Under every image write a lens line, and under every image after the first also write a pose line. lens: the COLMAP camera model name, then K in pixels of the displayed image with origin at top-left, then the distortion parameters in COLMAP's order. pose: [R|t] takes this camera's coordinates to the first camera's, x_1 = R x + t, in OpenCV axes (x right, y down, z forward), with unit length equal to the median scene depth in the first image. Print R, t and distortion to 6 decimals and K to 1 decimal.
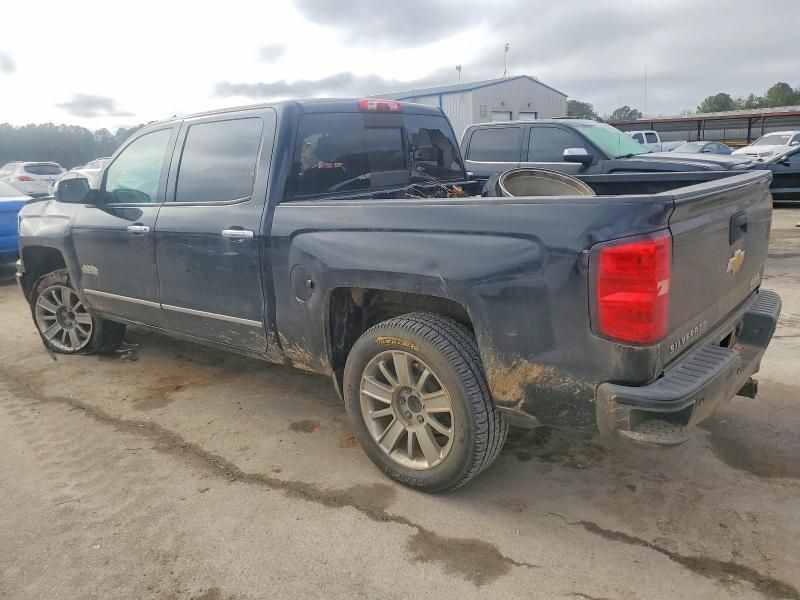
lens RADIAL K [[625.7, 0, 400.6], [0, 625.7, 300.4], [0, 0, 1]] dist [0.025307, -0.004512]
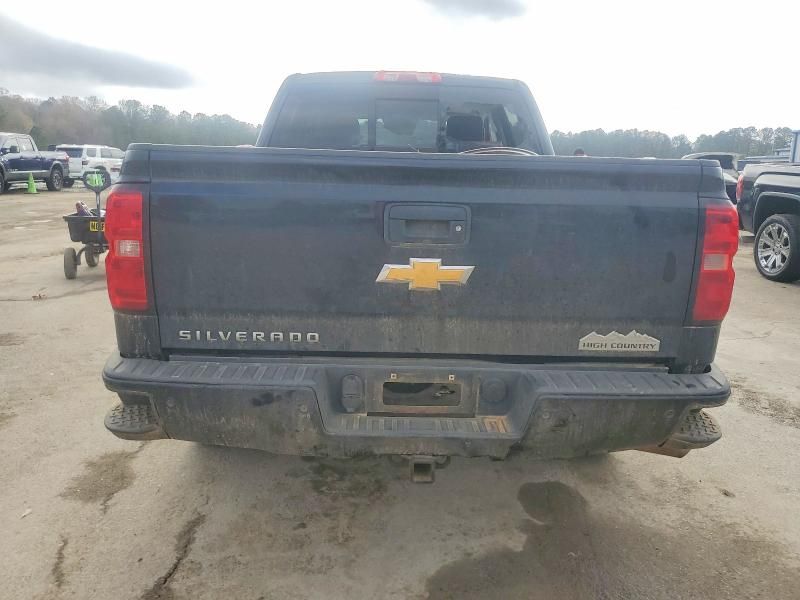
lens RADIAL K [[625.7, 0, 401.9], [0, 625.7, 300.3], [0, 0, 1]] dist [0.025307, -0.004512]
pose [[0.649285, 0.218647, -0.728439, 0.979344], [-0.227119, 0.969823, 0.088660, -0.083874], [0.725842, 0.107876, 0.679350, 0.519117]]
